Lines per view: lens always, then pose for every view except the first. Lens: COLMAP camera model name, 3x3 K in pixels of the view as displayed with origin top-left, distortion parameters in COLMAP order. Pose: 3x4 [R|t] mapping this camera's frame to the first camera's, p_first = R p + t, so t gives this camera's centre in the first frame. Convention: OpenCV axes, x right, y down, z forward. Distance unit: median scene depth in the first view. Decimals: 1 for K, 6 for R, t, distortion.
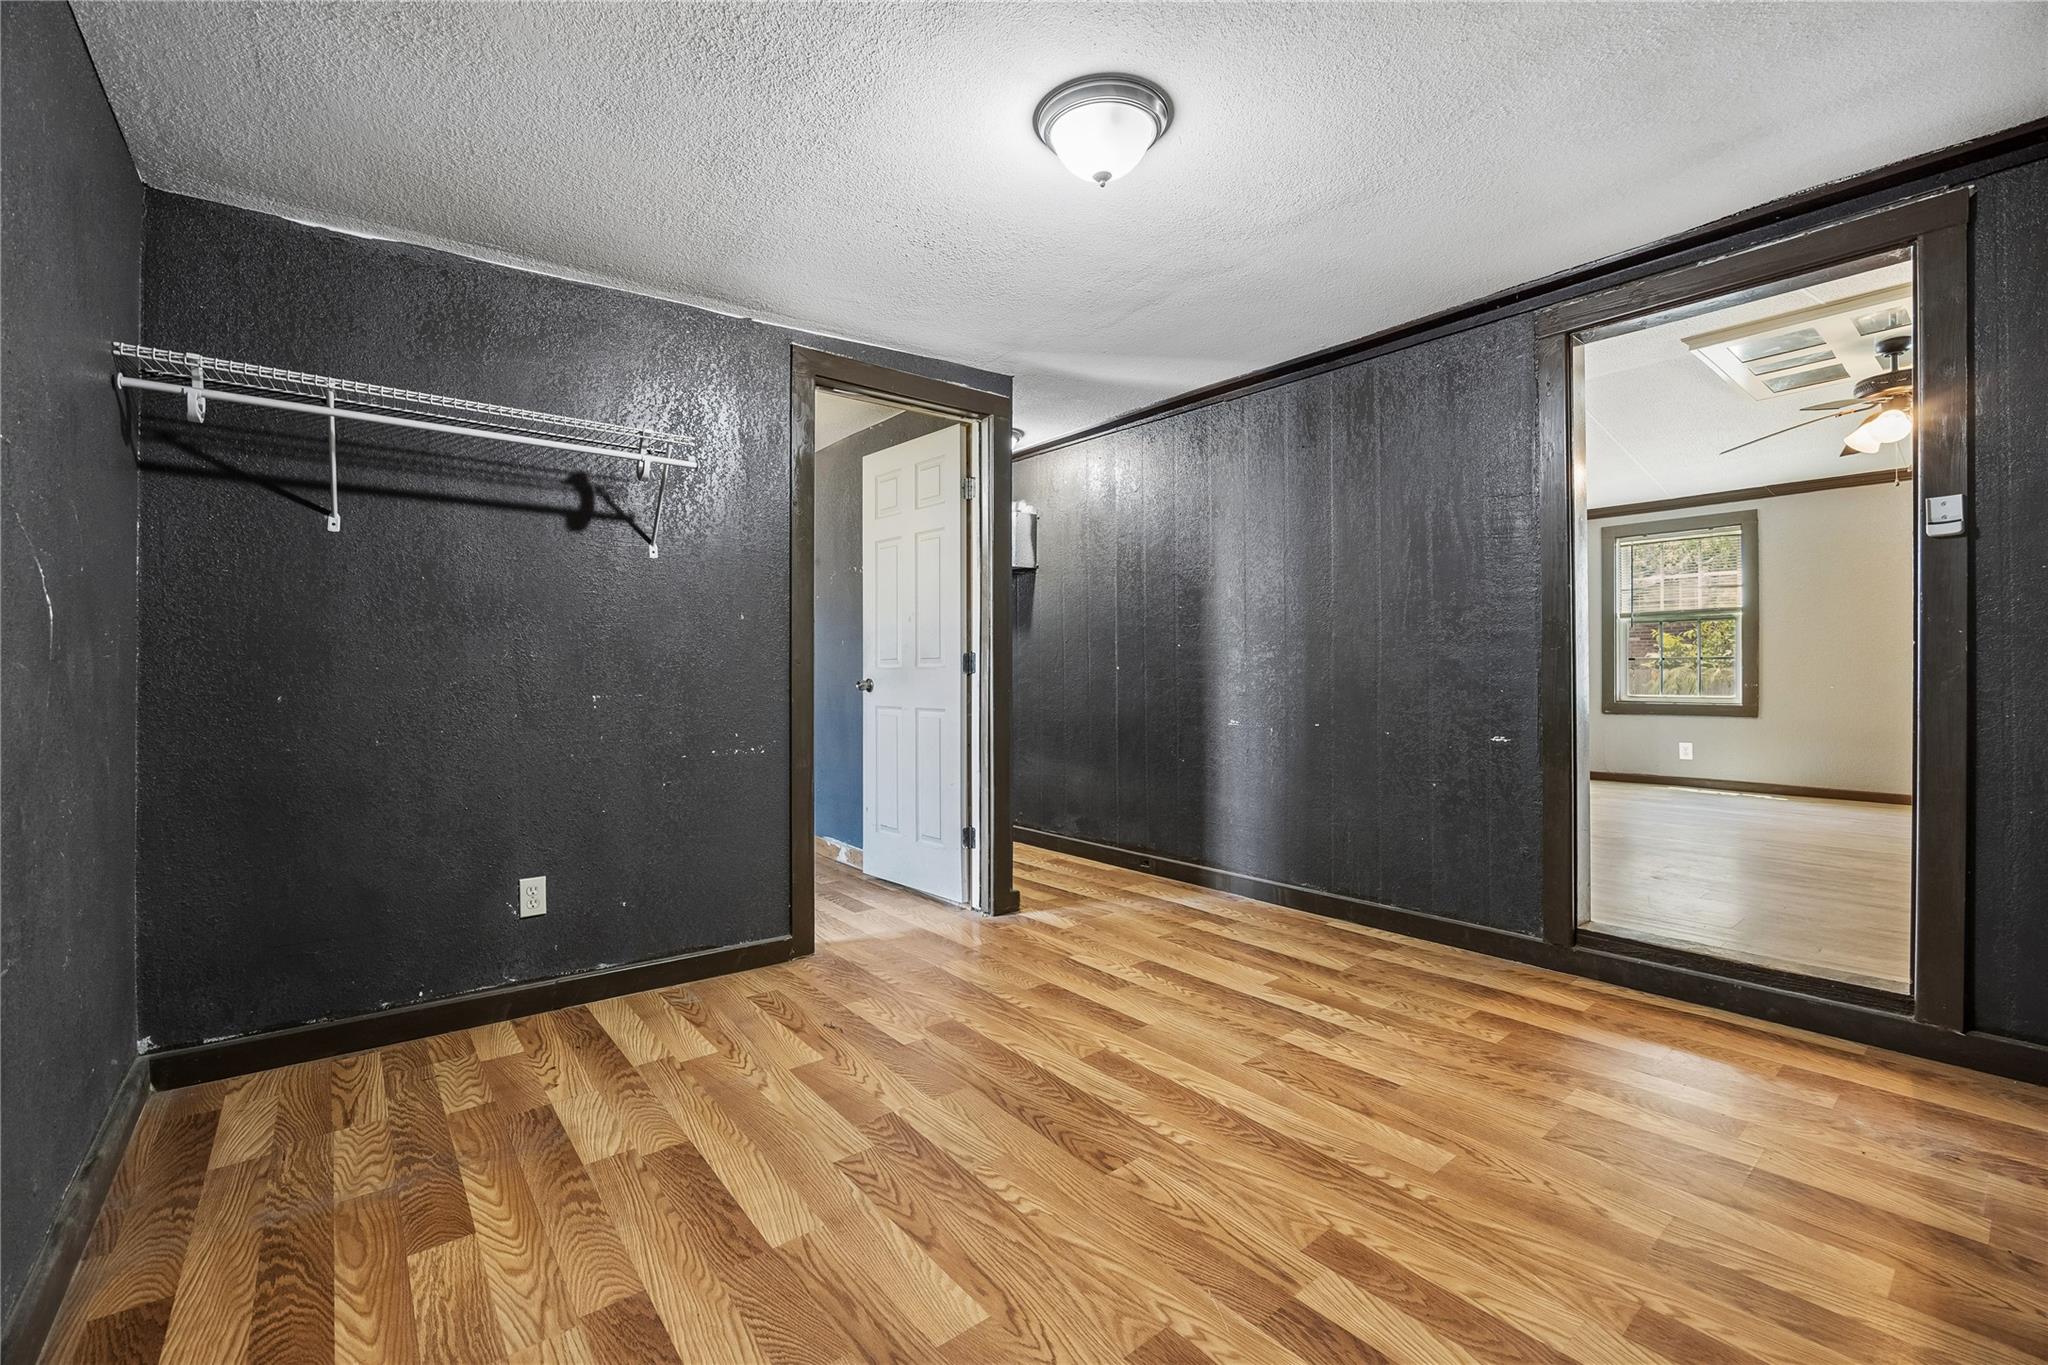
lens RADIAL K [[862.3, 0, 1029.6], [0, 862.3, 674.2], [0, 0, 1]] dist [-0.012475, -0.000164]
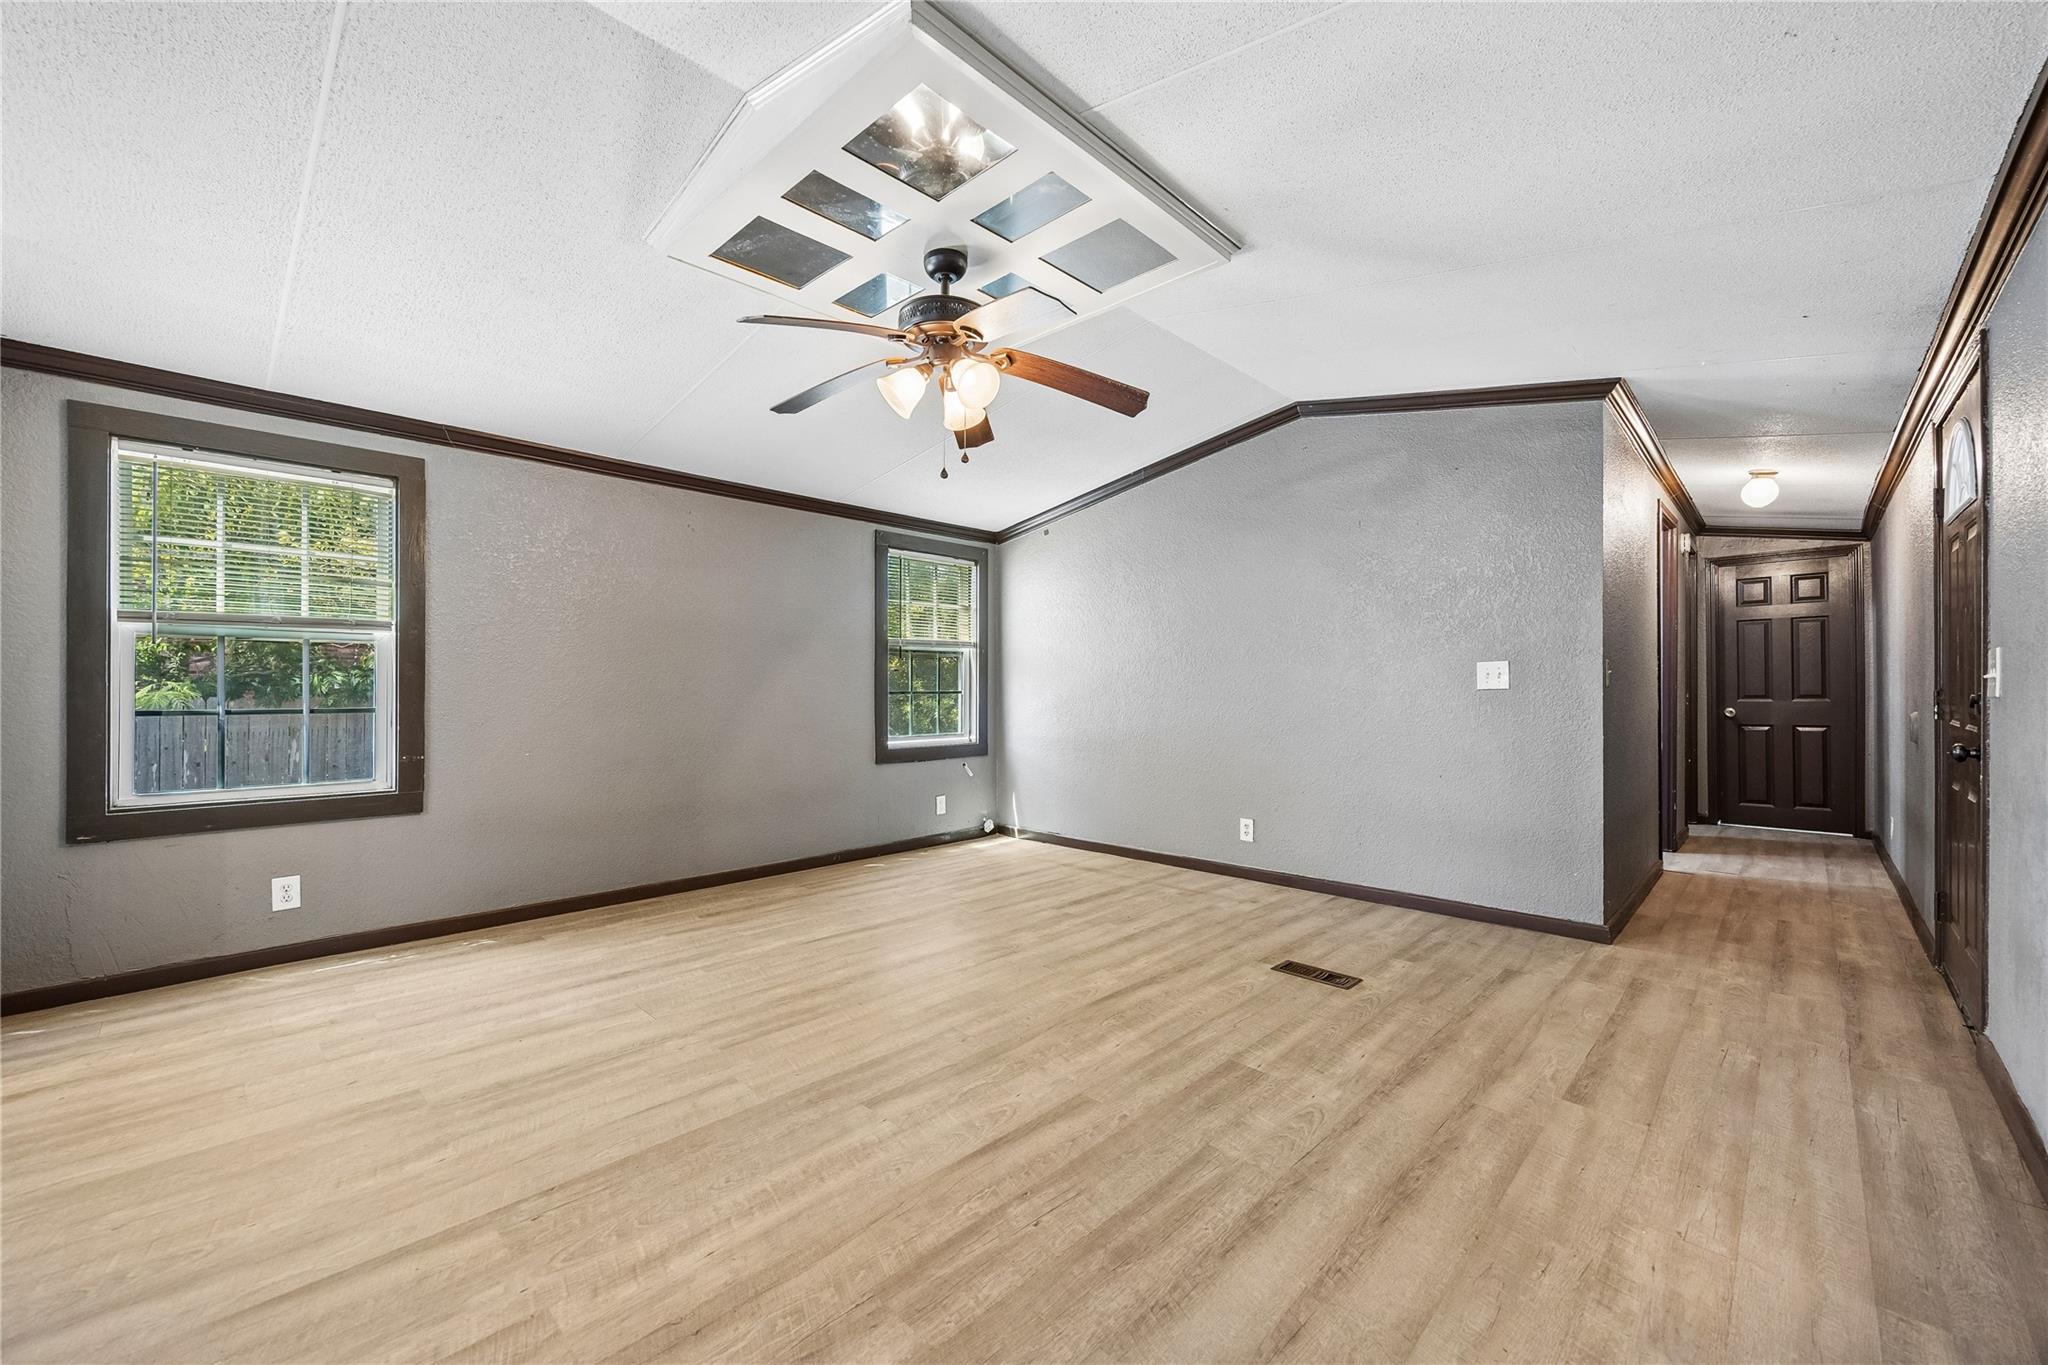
lens RADIAL K [[790.5, 0, 1032.1], [0, 790.5, 686.2], [0, 0, 1]] dist [-0.001560, -0.000313]
pose [[-0.135466, 0.001784, 0.990780, 0.253065], [-0.000585, 0.999998, -0.001880, -0.035554], [-0.990782, -0.000834, -0.135465, 0.657813]]
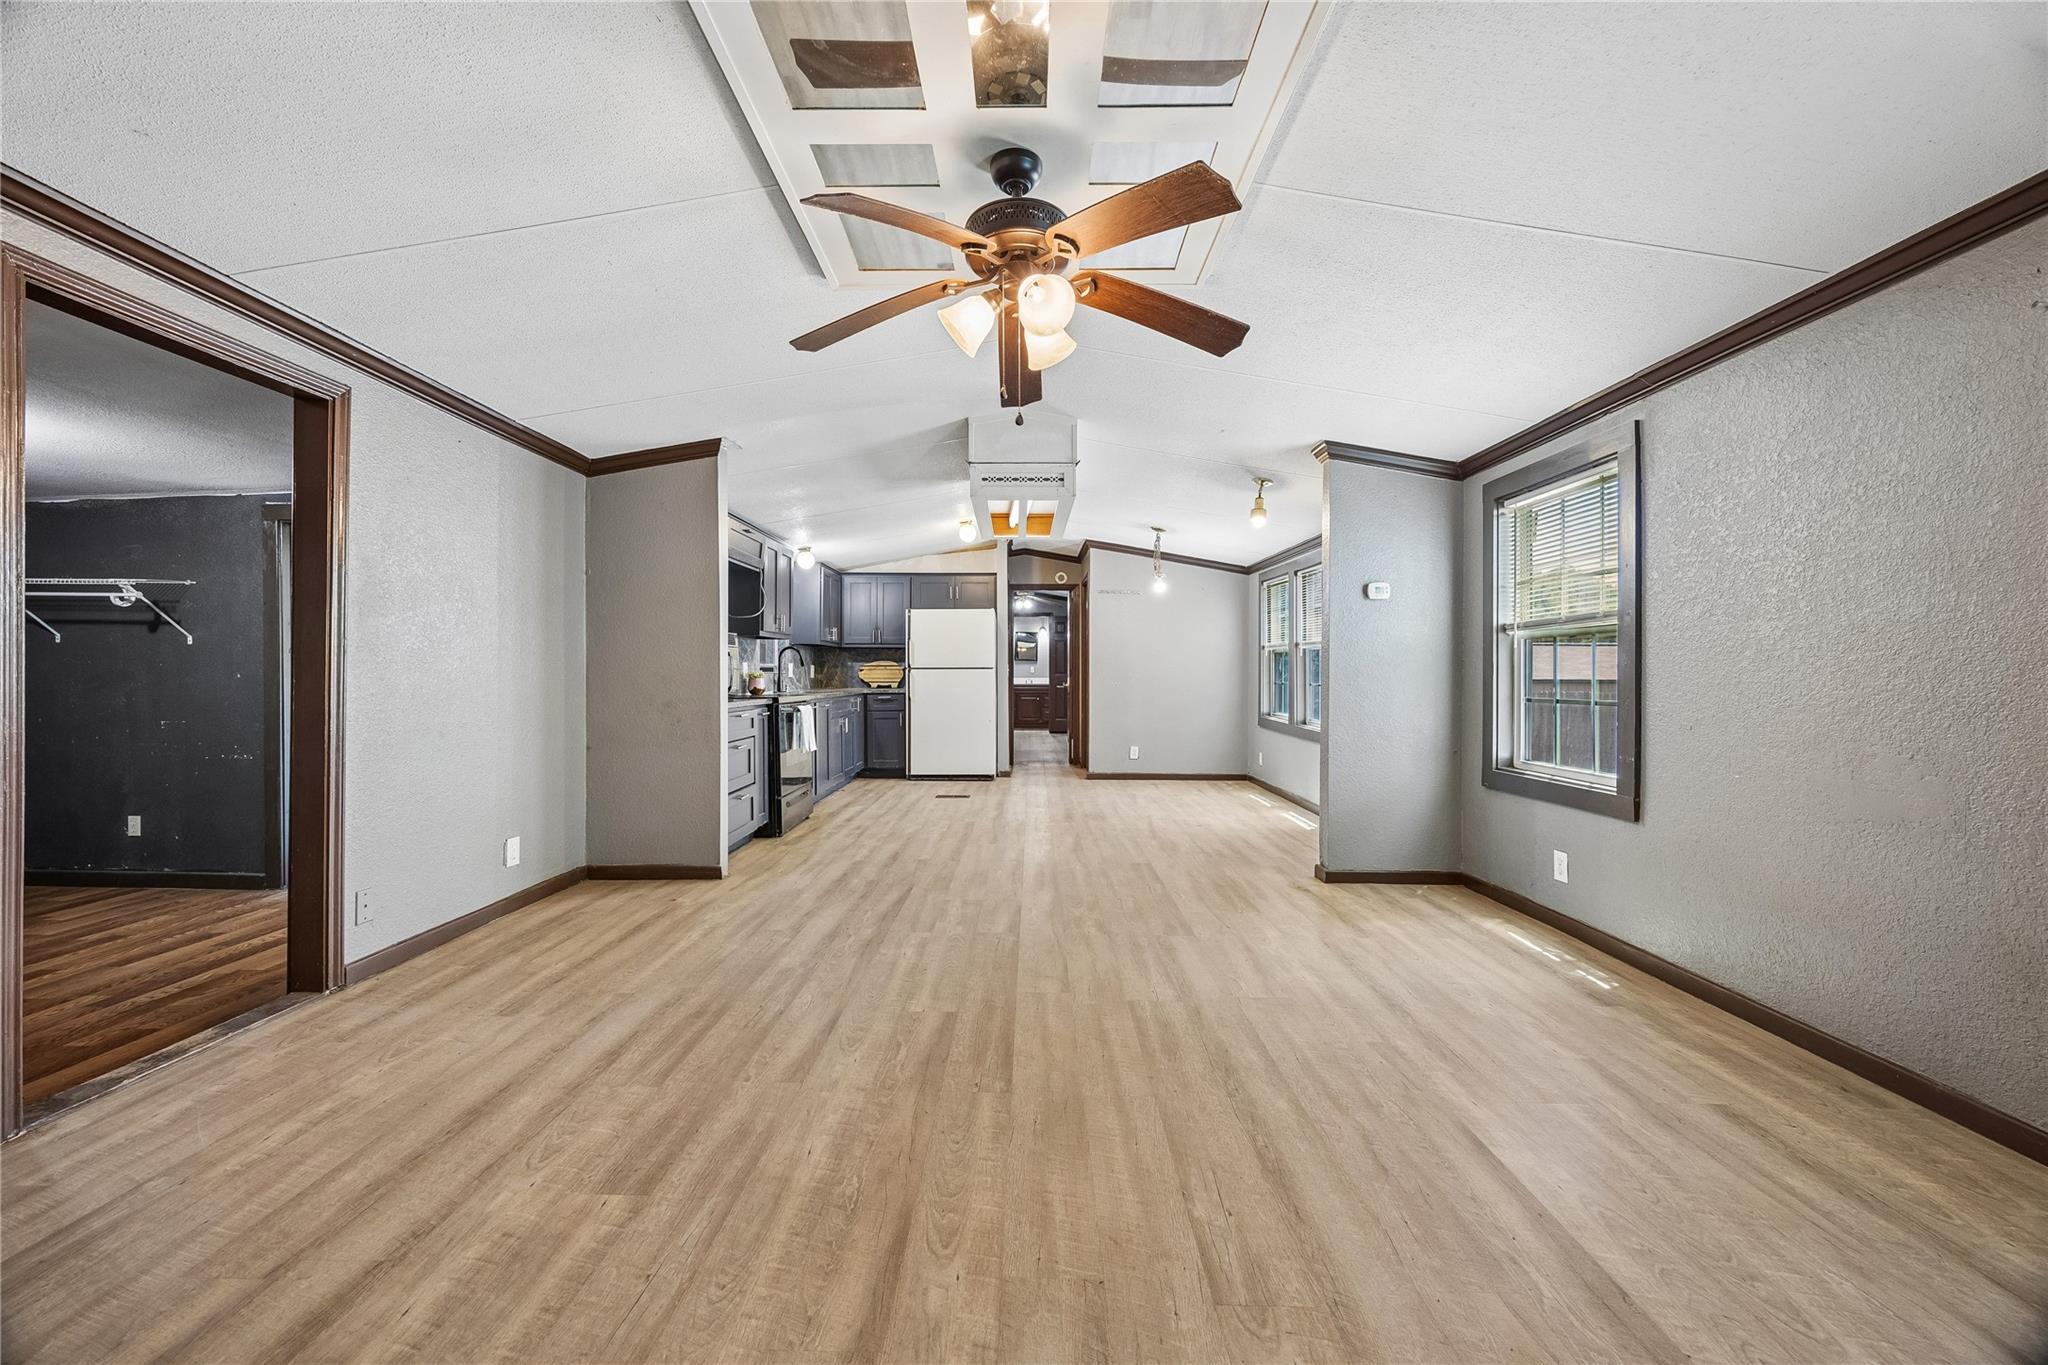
lens RADIAL K [[790.5, 0, 1019.6], [0, 790.5, 678.6], [0, 0, 1]] dist [-0.001560, -0.000313]
pose [[0.767241, 0.005338, -0.641336, 0.875154], [-0.006296, 0.999980, 0.000791, -0.034822], [0.641328, 0.003431, 0.767259, 0.390392]]
